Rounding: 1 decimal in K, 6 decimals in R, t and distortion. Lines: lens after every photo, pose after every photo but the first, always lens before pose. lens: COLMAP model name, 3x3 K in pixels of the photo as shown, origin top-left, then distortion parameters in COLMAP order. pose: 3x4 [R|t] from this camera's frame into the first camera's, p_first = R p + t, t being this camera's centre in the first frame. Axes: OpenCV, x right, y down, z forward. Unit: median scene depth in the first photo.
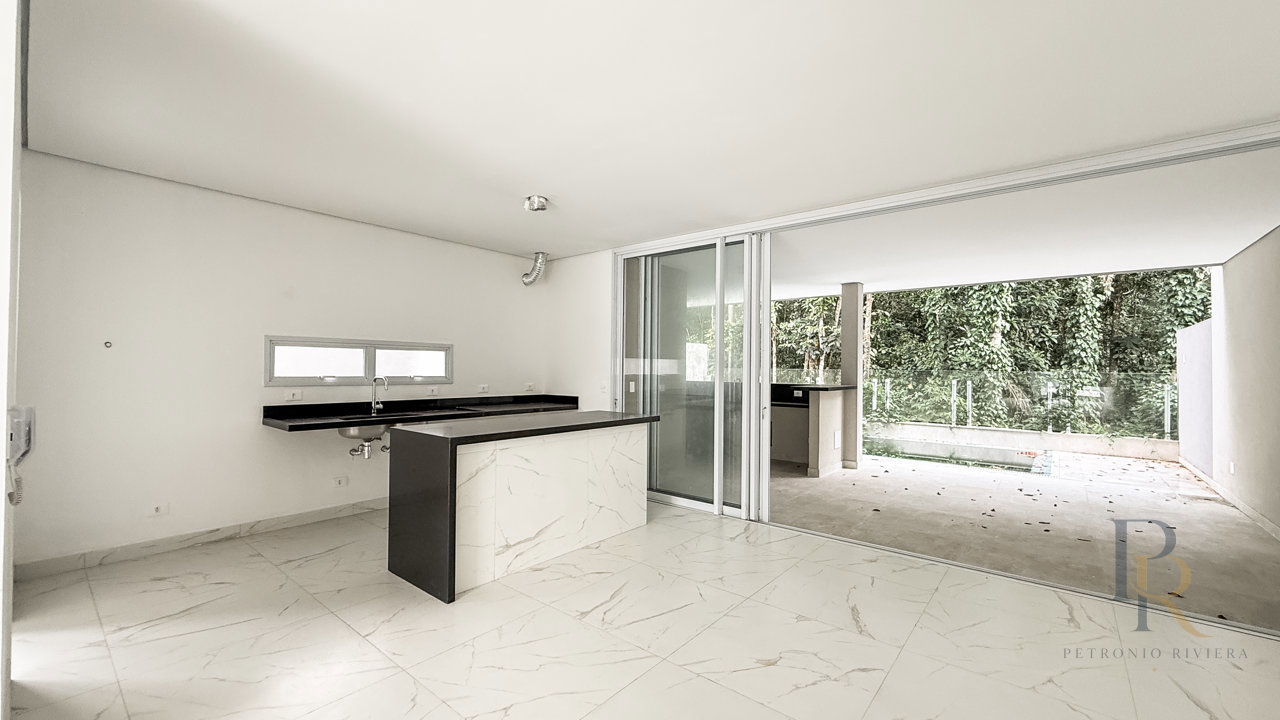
lens RADIAL K [[510.0, 0, 633.8], [0, 510.0, 362.6], [0, 0, 1]] dist [0.000231, 0.000444]
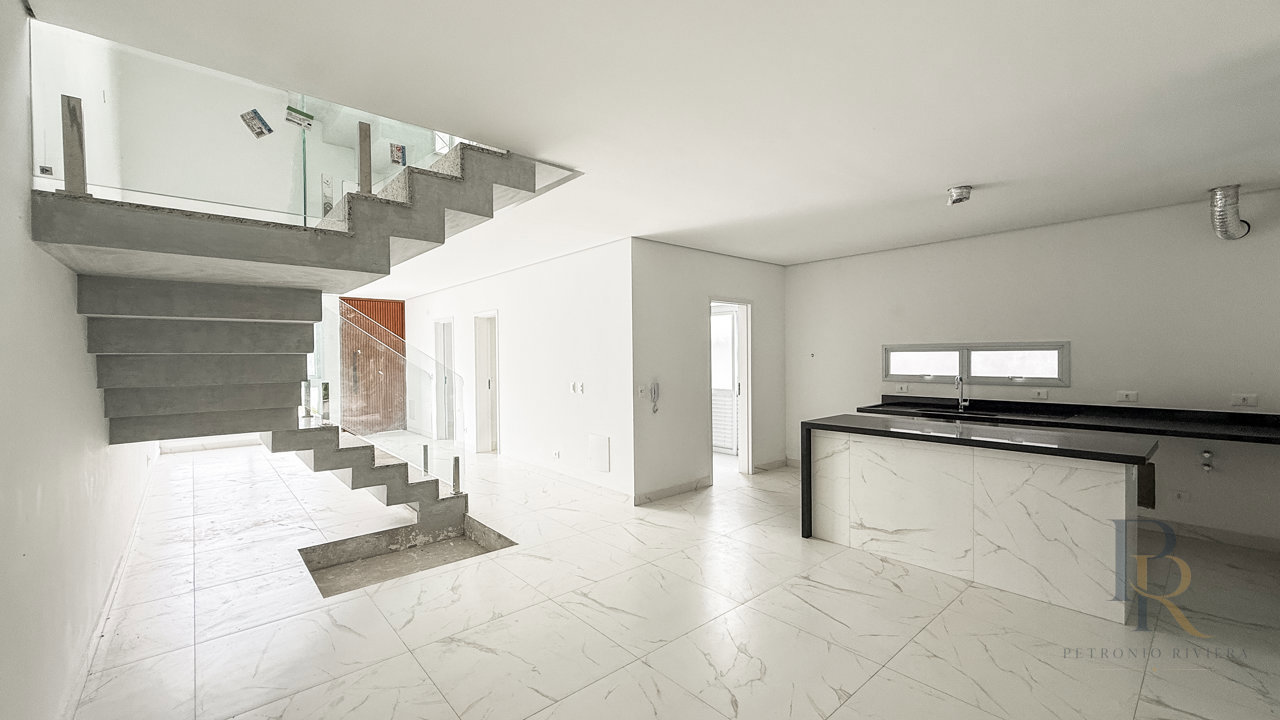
lens RADIAL K [[510.0, 0, 633.8], [0, 510.0, 362.6], [0, 0, 1]] dist [0.000231, 0.000444]
pose [[-0.163607, 0.003837, -0.986518, 0.742861], [0.018307, 0.999832, 0.000852, -0.017064], [0.986356, -0.017921, -0.163650, 0.514943]]
